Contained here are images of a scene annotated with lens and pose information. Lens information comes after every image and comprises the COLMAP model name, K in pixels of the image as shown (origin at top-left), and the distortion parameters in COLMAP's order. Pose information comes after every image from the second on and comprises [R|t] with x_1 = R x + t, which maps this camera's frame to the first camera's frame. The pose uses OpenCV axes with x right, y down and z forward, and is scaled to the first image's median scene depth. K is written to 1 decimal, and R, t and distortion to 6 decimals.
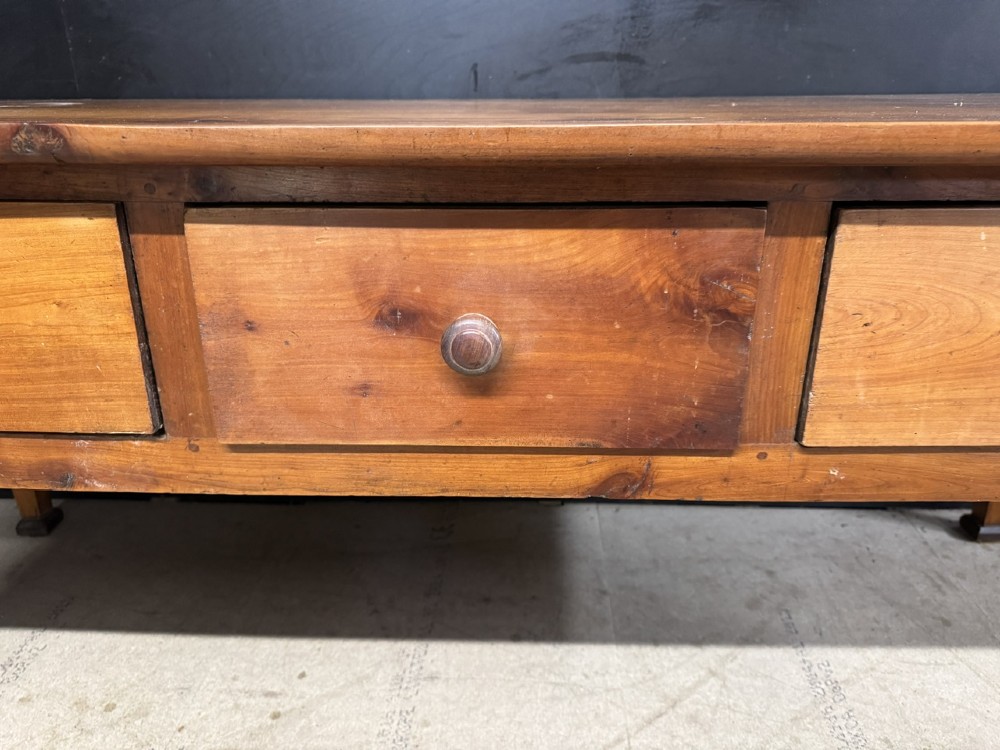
lens RADIAL K [[718.2, 0, 501.5], [0, 718.2, 372.0], [0, 0, 1]] dist [0.019841, -0.030280]
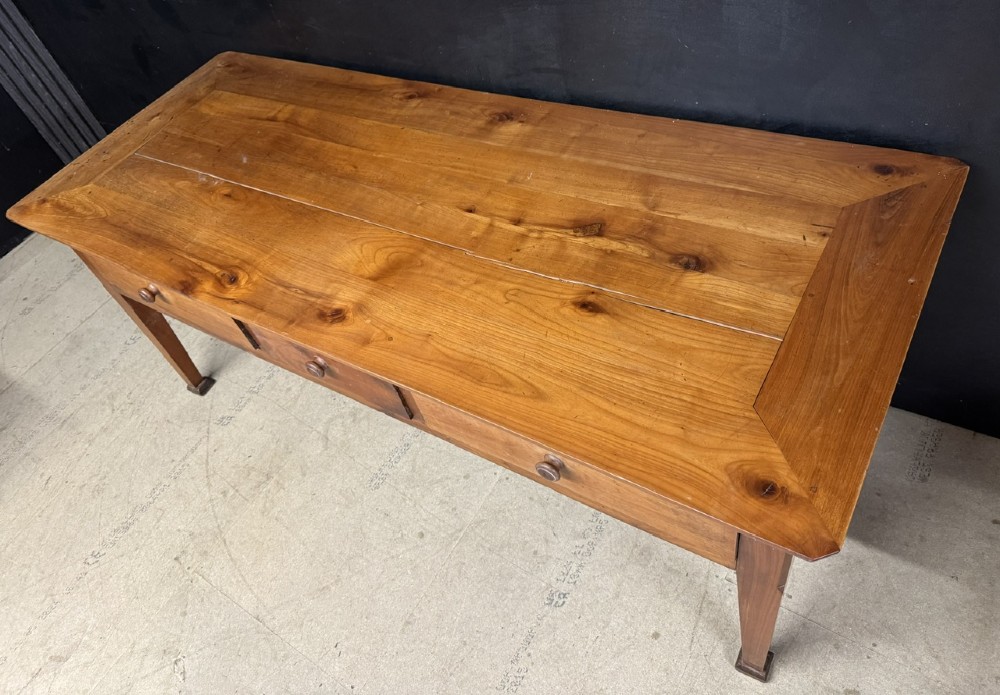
lens RADIAL K [[710.7, 0, 495.3], [0, 710.7, 322.3], [0, 0, 1]] dist [0.028000, -0.033243]
pose [[0.845939, 0.259872, -0.465676, 1.580510], [0.012507, 0.863322, 0.504499, -1.391893], [0.533133, -0.432599, 0.727067, -0.515359]]
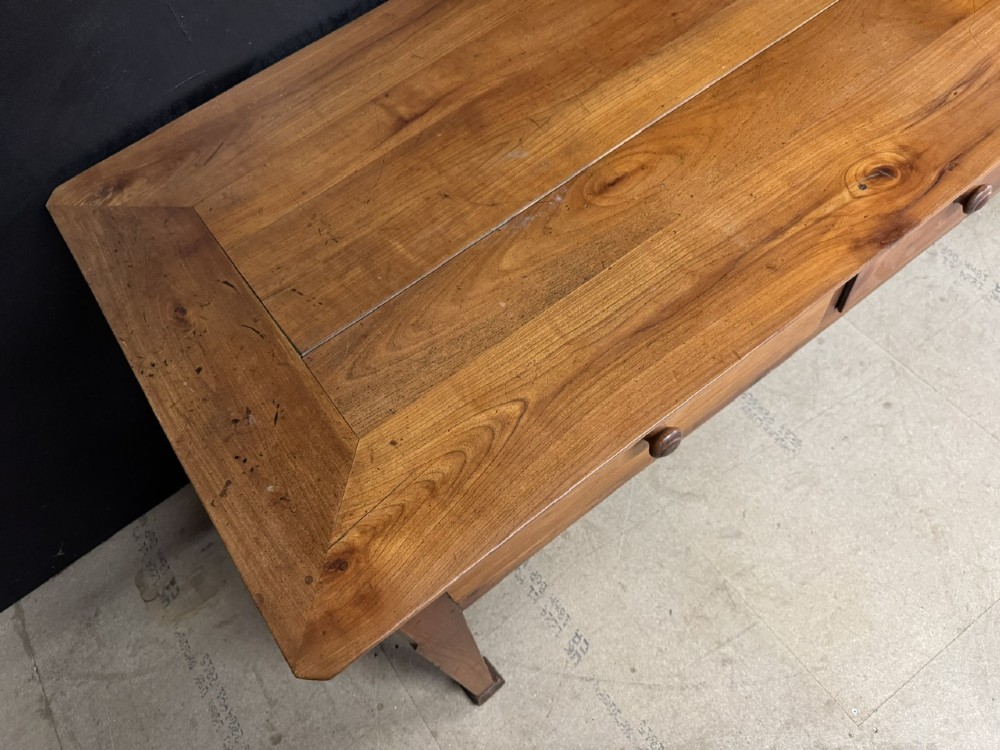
lens RADIAL K [[718.2, 0, 494.5], [0, 718.2, 387.7], [0, 0, 1]] dist [0.019841, -0.030280]
pose [[0.777522, -0.593274, 0.208533, -1.469623], [0.352364, 0.685675, 0.636938, -1.148632], [-0.520864, -0.421754, 0.742175, 0.045141]]
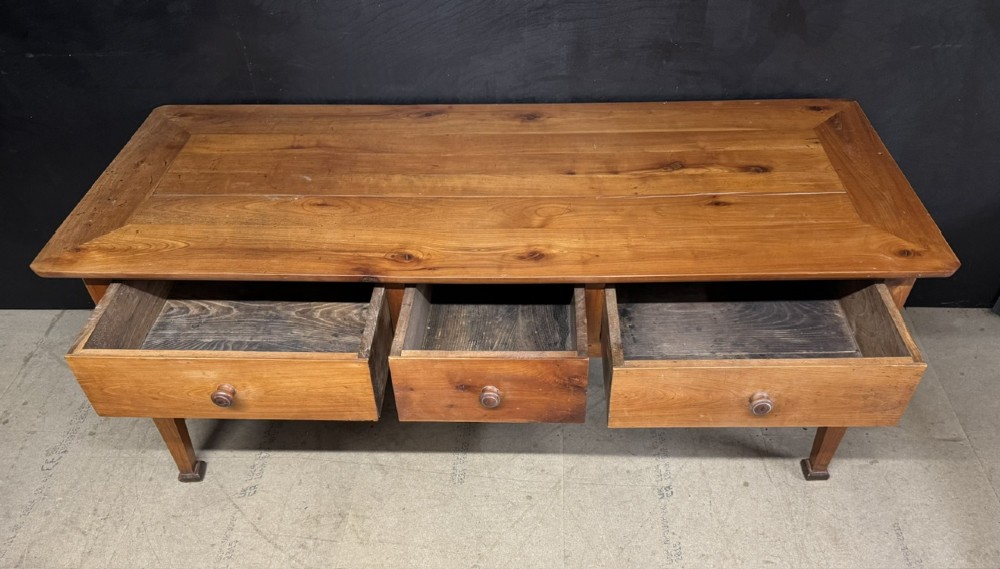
lens RADIAL K [[749.8, 0, 514.6], [0, 749.8, 386.8], [0, 0, 1]] dist [0.031100, -0.033178]
pose [[0.999820, -0.018963, -0.000224, 0.032813], [0.017367, 0.910781, 0.412525, -0.996660], [-0.007618, -0.412455, 0.910946, -1.897515]]
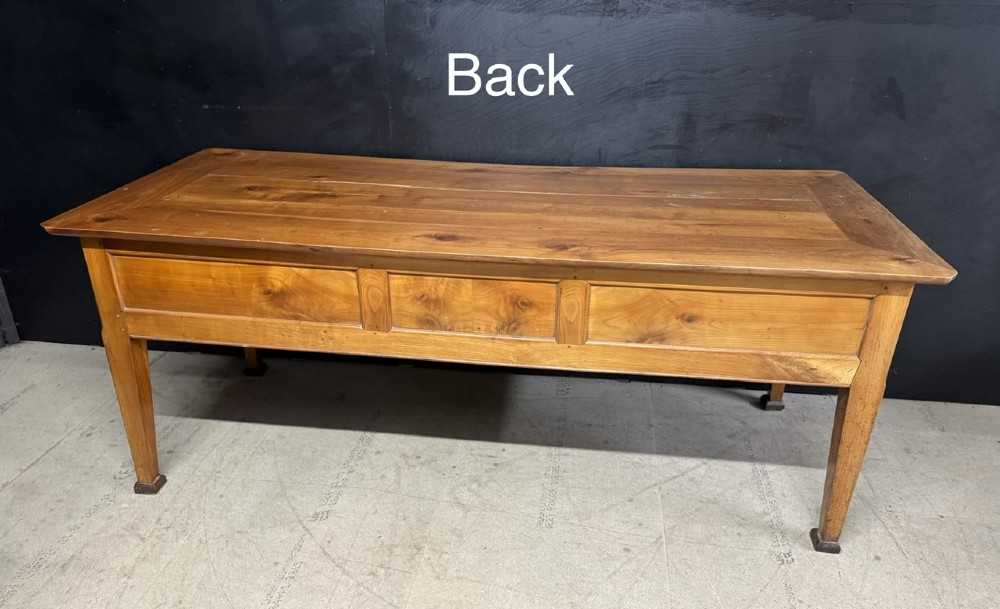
lens RADIAL K [[719.6, 0, 501.6], [0, 719.6, 319.4], [0, 0, 1]] dist [0.052439, -0.068838]
pose [[0.995934, 0.049987, -0.074945, -0.259049], [-0.044465, 0.996294, 0.073628, -0.202102], [0.078348, -0.069996, 0.994466, -1.885767]]
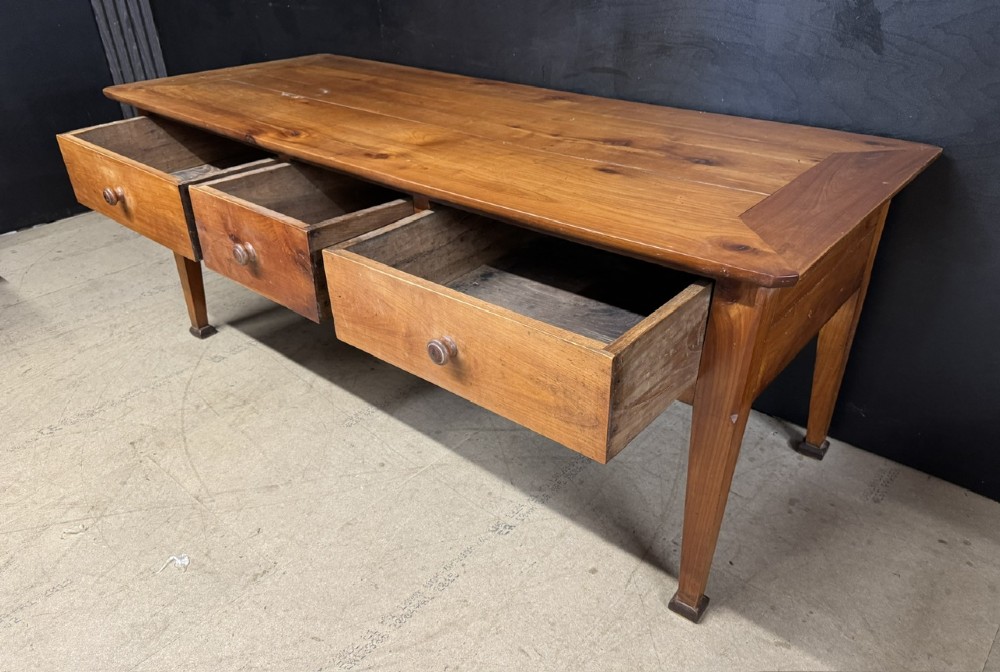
lens RADIAL K [[709.7, 0, 496.9], [0, 709.7, 377.8], [0, 0, 1]] dist [0.029827, -0.036277]
pose [[0.783072, 0.335185, -0.523879, 2.000097], [-0.218351, 0.936891, 0.273055, -0.336979], [0.582341, -0.099432, 0.806841, -1.007412]]
